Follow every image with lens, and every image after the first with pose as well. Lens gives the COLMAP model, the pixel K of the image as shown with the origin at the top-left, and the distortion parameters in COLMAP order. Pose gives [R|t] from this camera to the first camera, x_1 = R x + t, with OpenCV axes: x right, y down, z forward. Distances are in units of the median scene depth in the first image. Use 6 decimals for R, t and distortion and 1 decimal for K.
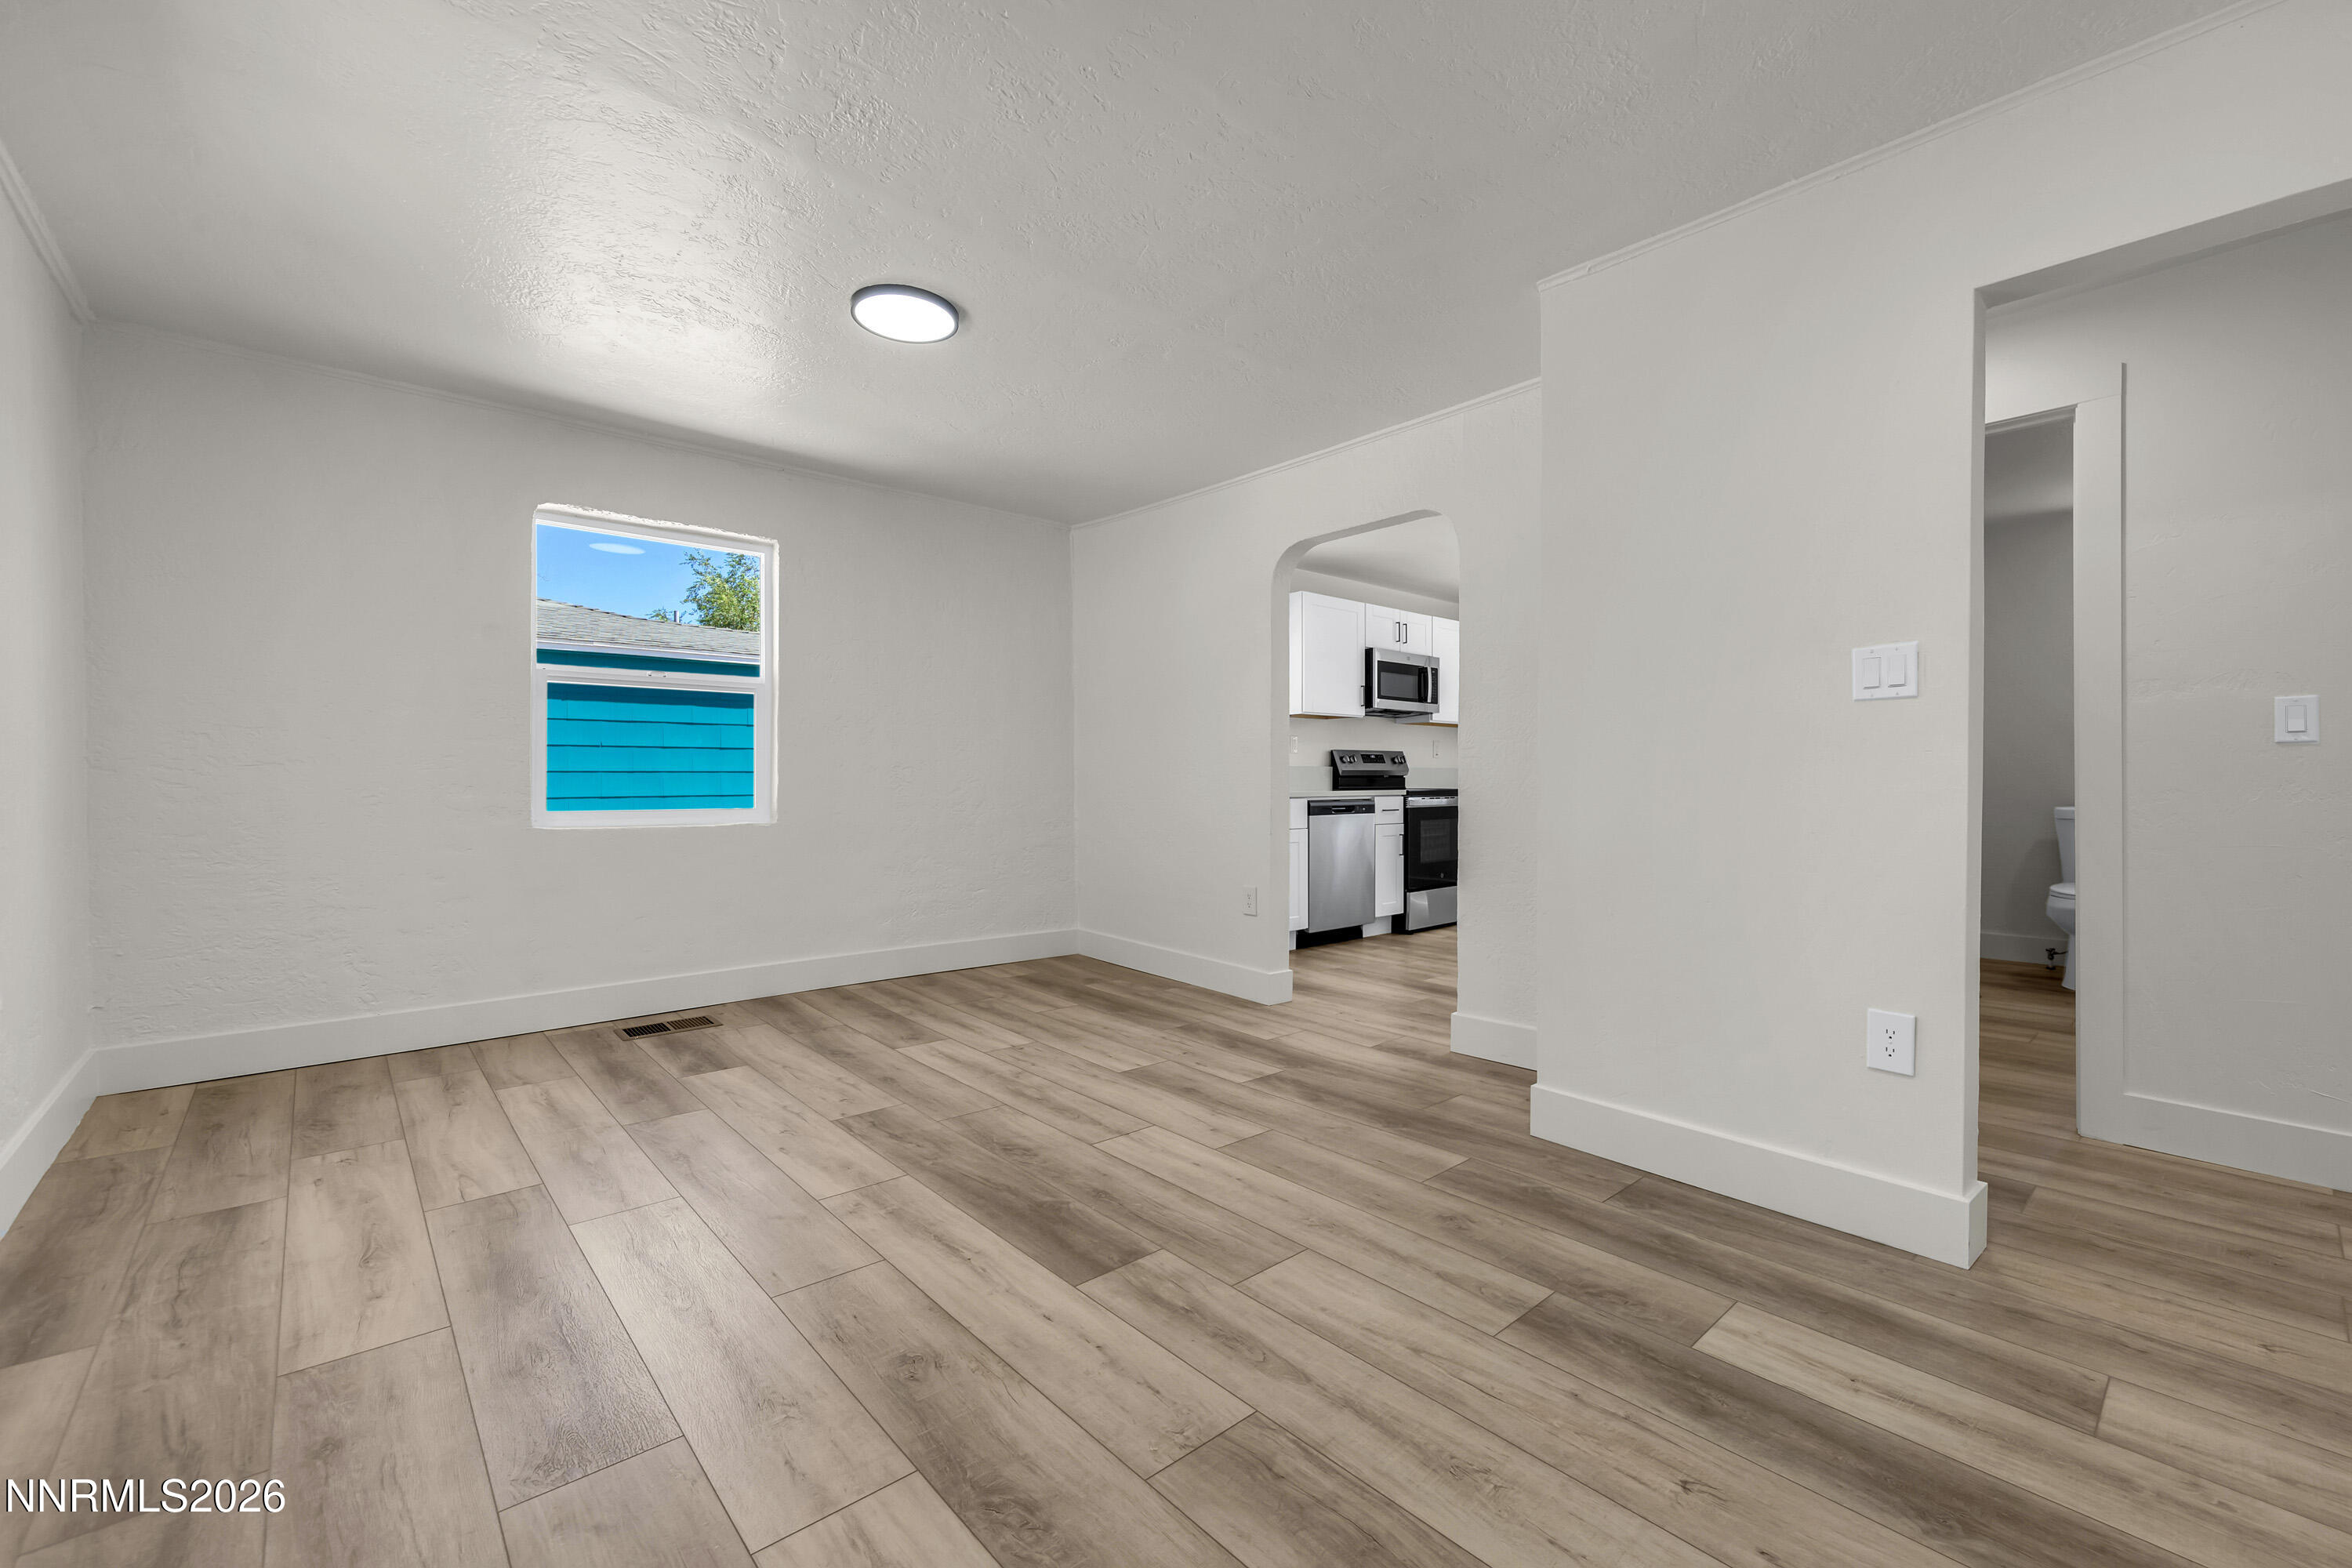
lens RADIAL K [[951.2, 0, 1218.7], [0, 951.2, 790.6], [0, 0, 1]] dist [0.008429, -0.000842]
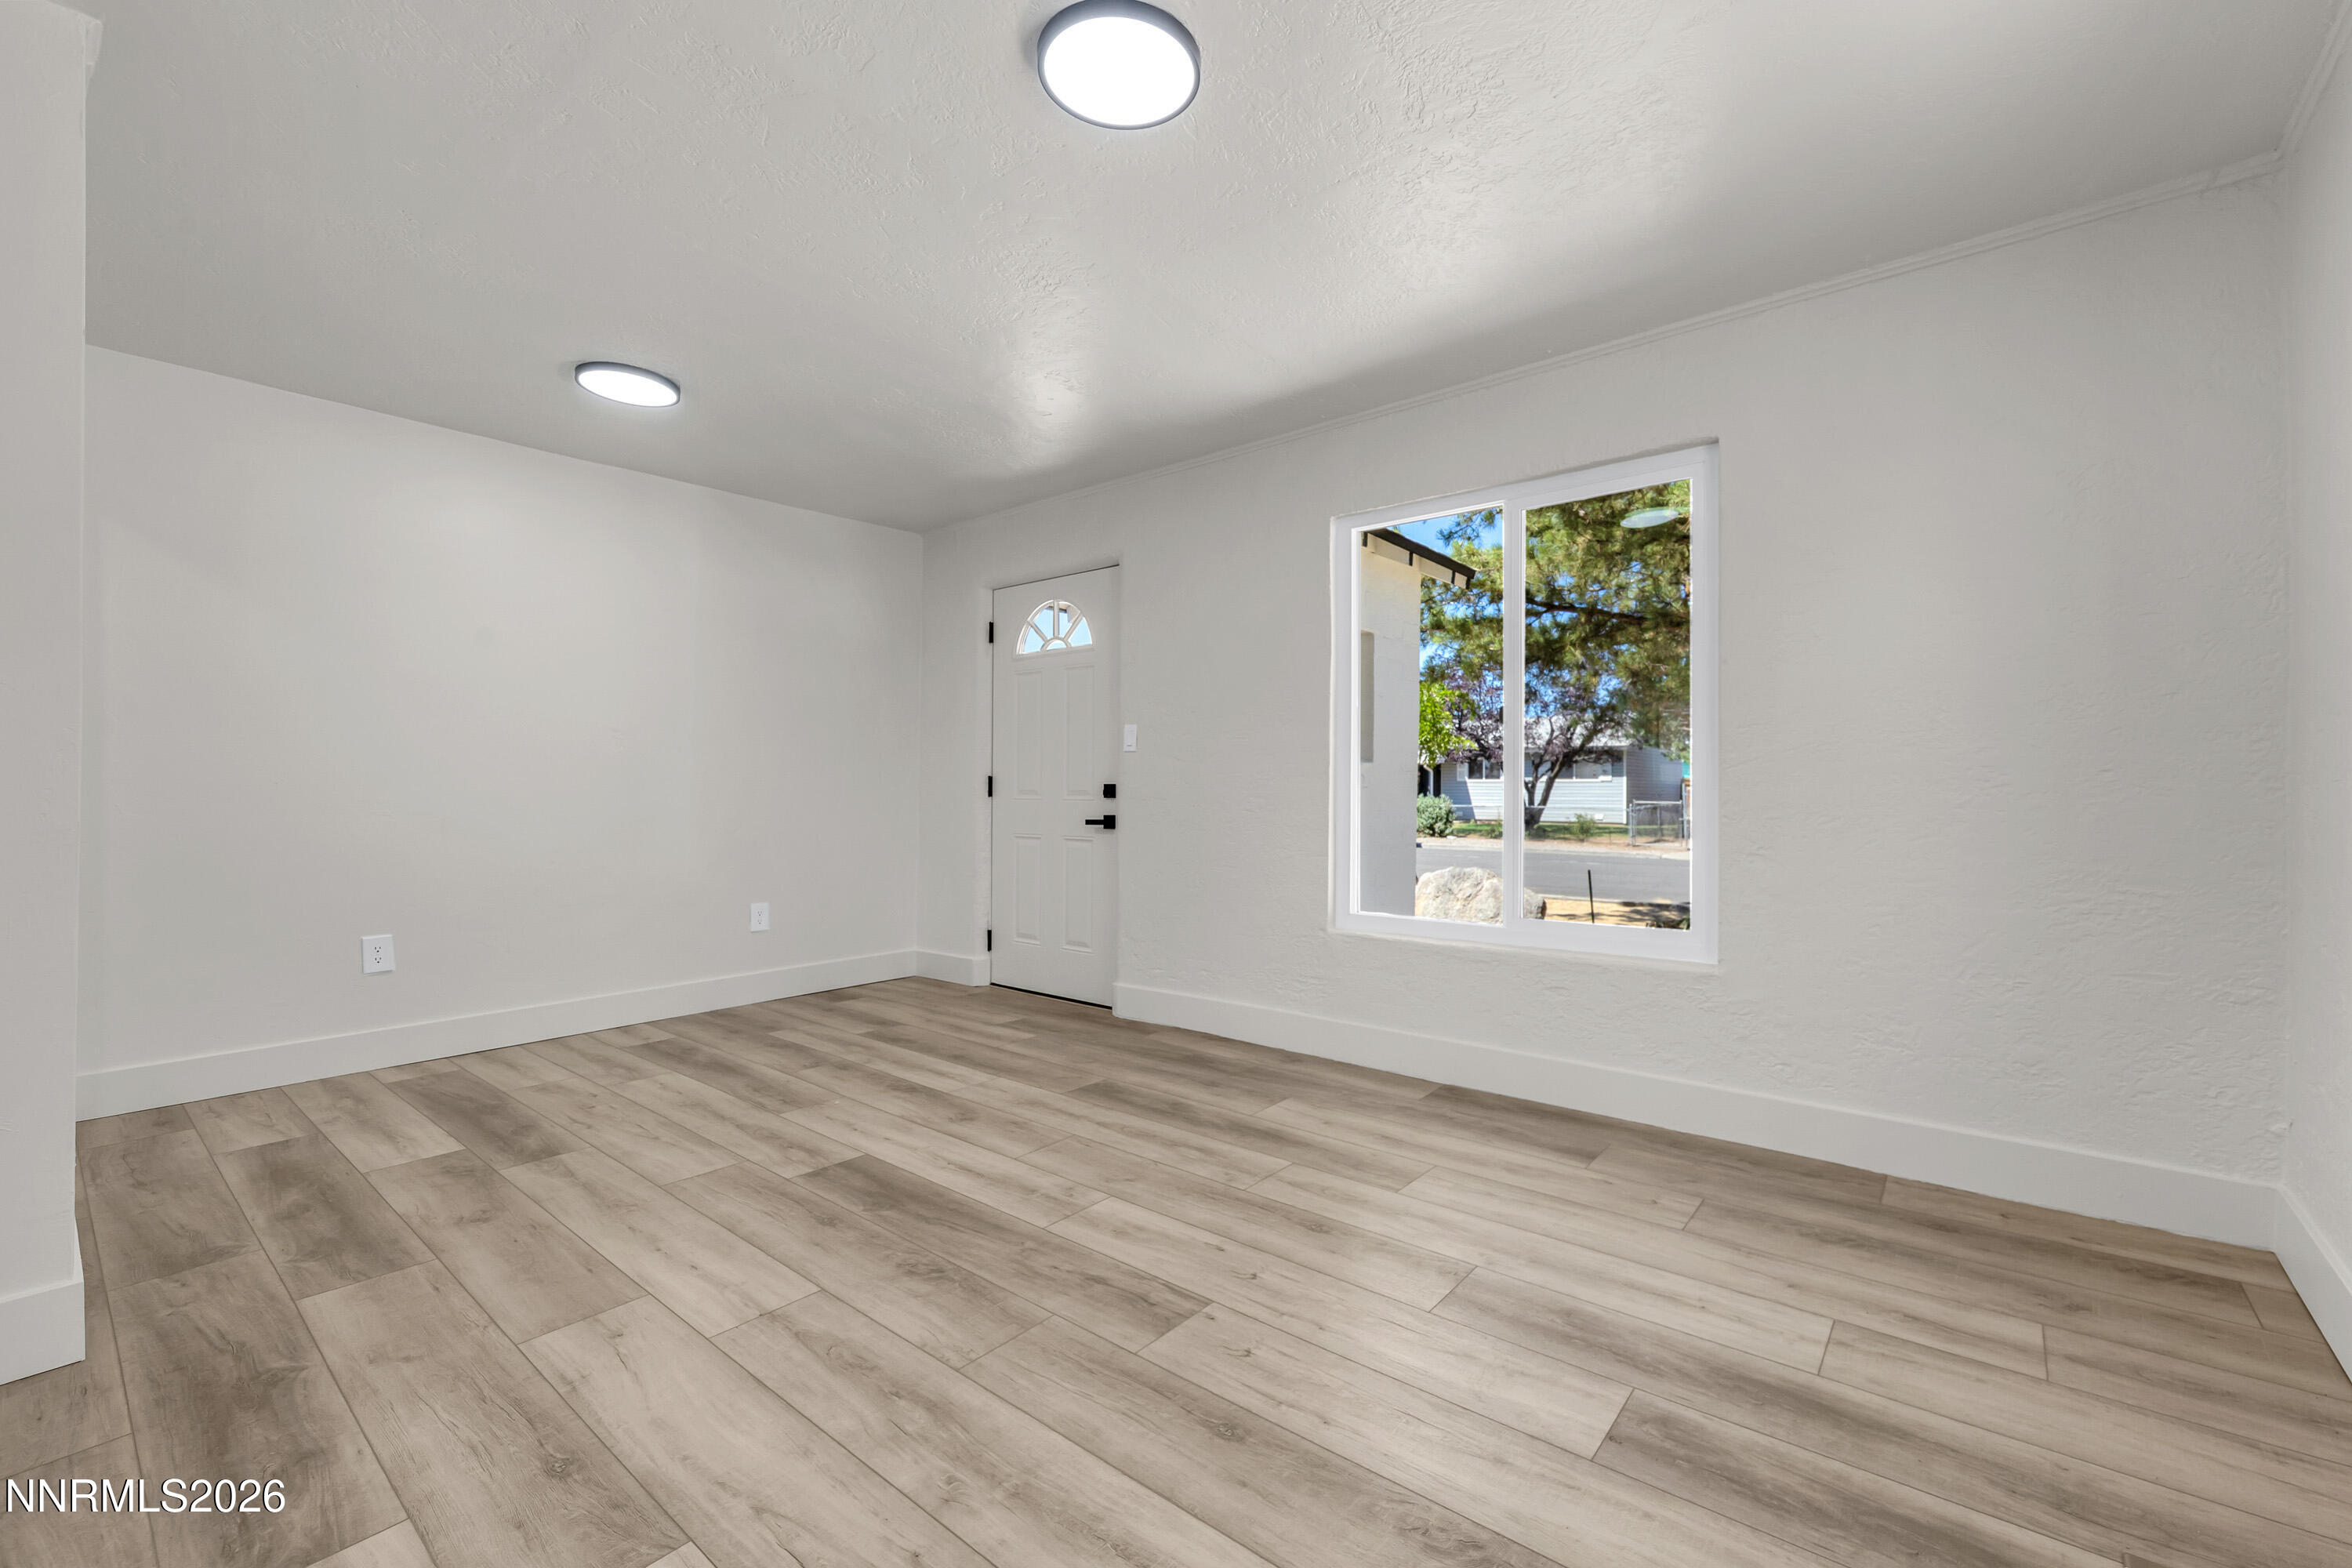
lens RADIAL K [[951.2, 0, 1215.9], [0, 951.2, 780.4], [0, 0, 1]] dist [0.008429, -0.000842]
pose [[-0.989315, -0.006143, -0.145665, -0.265817], [-0.006720, 0.999971, 0.003475, -0.024243], [0.145639, 0.004416, -0.989328, 1.447707]]
